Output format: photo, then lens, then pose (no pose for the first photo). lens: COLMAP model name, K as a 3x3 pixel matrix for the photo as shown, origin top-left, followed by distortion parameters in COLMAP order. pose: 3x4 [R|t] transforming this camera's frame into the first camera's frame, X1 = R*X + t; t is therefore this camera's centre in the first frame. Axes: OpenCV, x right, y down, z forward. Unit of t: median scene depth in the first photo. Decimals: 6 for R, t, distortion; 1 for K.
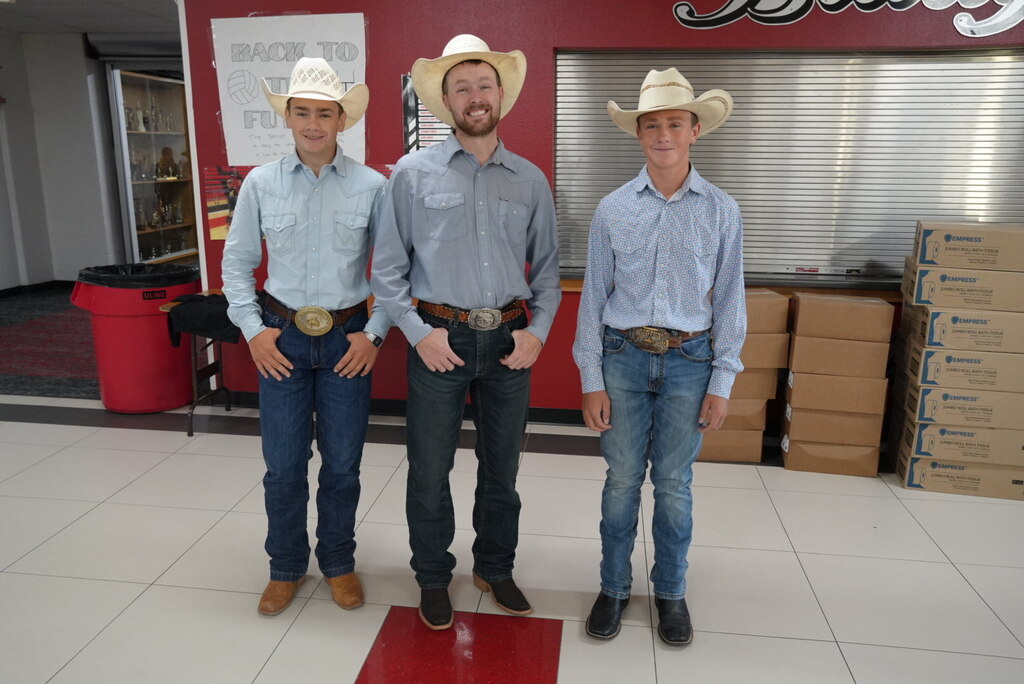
lens RADIAL K [[775.0, 0, 510.3], [0, 775.0, 341.8], [0, 0, 1]] dist [-0.043810, 0.067298]
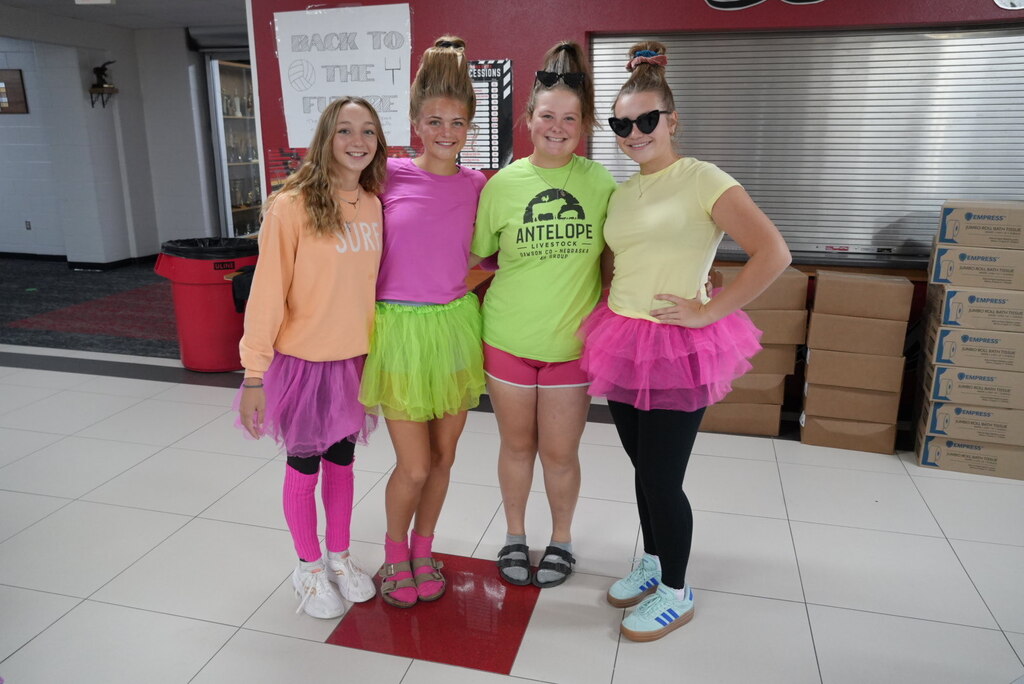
lens RADIAL K [[775.0, 0, 555.3], [0, 775.0, 345.6], [0, 0, 1]] dist [-0.043810, 0.067298]
pose [[0.992788, 0.023546, -0.117550, 0.147377], [-0.020342, 0.999390, 0.028382, 0.013388], [0.118147, -0.025786, 0.992661, -0.048785]]
